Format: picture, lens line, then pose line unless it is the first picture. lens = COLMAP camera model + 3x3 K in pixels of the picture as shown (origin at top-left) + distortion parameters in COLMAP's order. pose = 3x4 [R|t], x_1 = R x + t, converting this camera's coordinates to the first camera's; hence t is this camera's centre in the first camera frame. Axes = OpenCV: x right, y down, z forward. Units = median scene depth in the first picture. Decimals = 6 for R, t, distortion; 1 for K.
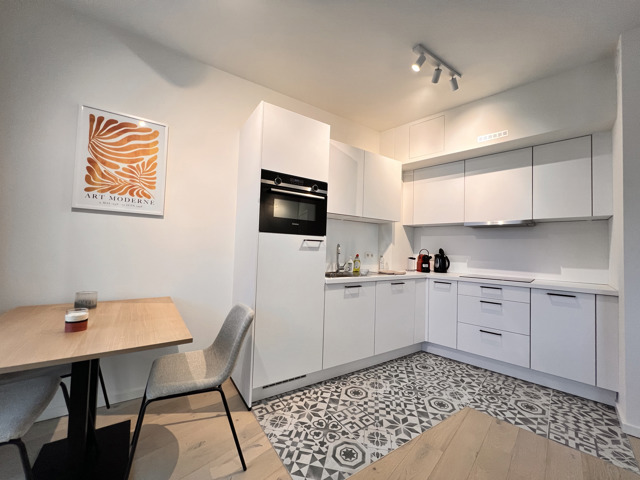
lens RADIAL K [[254.7, 0, 320.8], [0, 254.7, 241.0], [0, 0, 1]] dist [-0.002248, 0.000030]
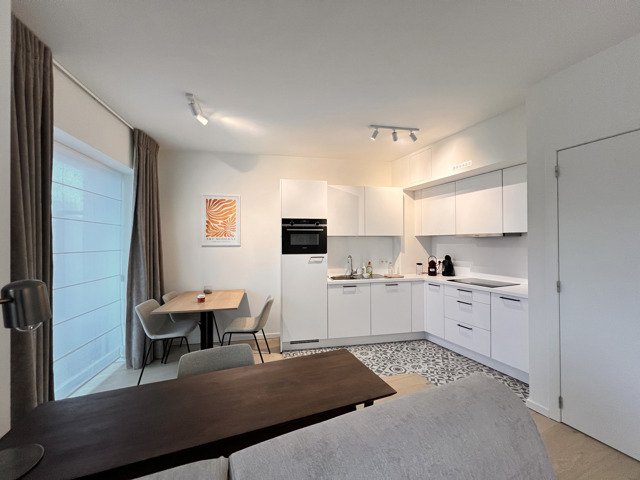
lens RADIAL K [[254.7, 0, 320.8], [0, 254.7, 241.0], [0, 0, 1]] dist [-0.002248, 0.000030]
pose [[0.921382, -0.038360, -0.386760, 0.571751], [0.047587, 0.998765, 0.014307, -0.116646], [0.385734, -0.031587, 0.922069, -0.429774]]
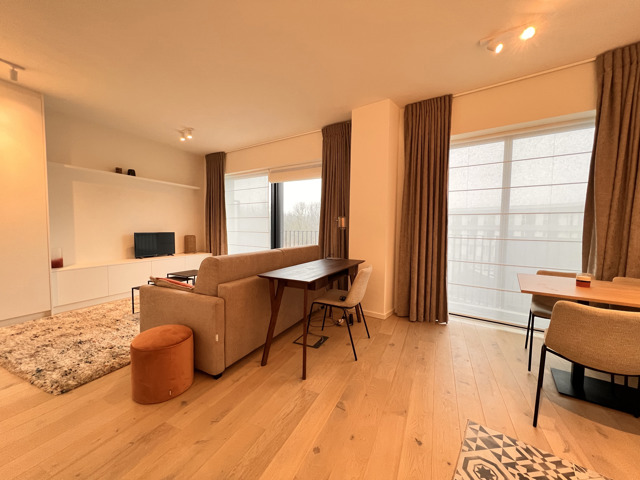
lens RADIAL K [[254.7, 0, 320.8], [0, 254.7, 241.0], [0, 0, 1]] dist [-0.002248, 0.000030]
pose [[-0.944758, -0.020068, -0.327154, 0.593816], [-0.025709, 0.999586, 0.012926, 0.043370], [0.326759, 0.020622, -0.944883, 1.035130]]
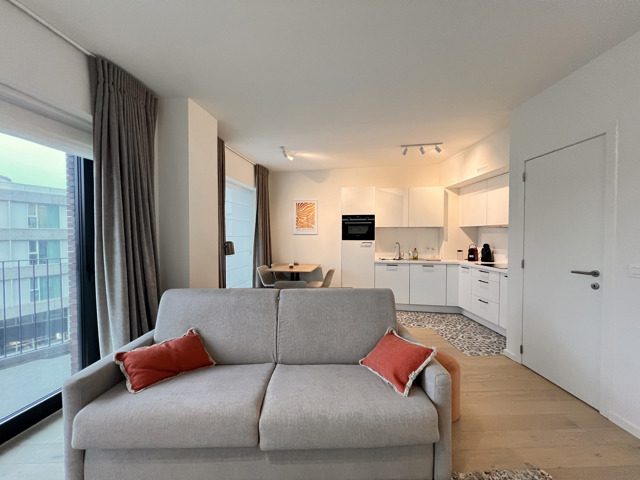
lens RADIAL K [[254.7, 0, 320.8], [0, 254.7, 241.0], [0, 0, 1]] dist [-0.002248, 0.000030]
pose [[0.712705, -0.013566, -0.701333, 1.150100], [0.045948, 0.998569, 0.027378, -0.088307], [0.699957, -0.051738, 0.712308, -0.794910]]
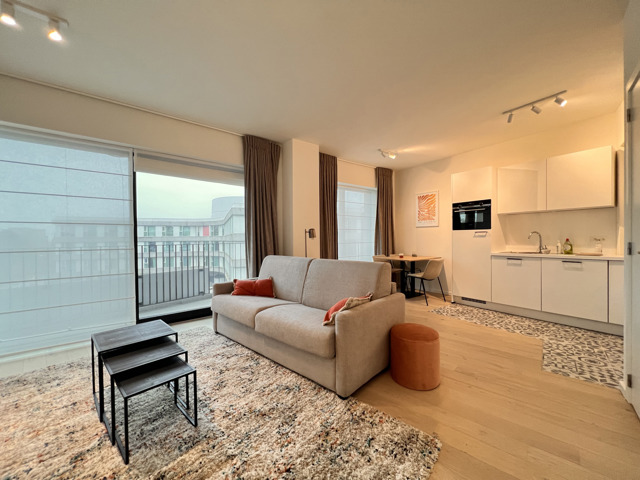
lens RADIAL K [[254.7, 0, 320.8], [0, 254.7, 241.0], [0, 0, 1]] dist [-0.002248, 0.000030]
pose [[0.032411, -0.018495, -0.999303, 1.729434], [0.046336, 0.998782, -0.016982, 0.039357], [0.998400, -0.045753, 0.033229, -0.258308]]
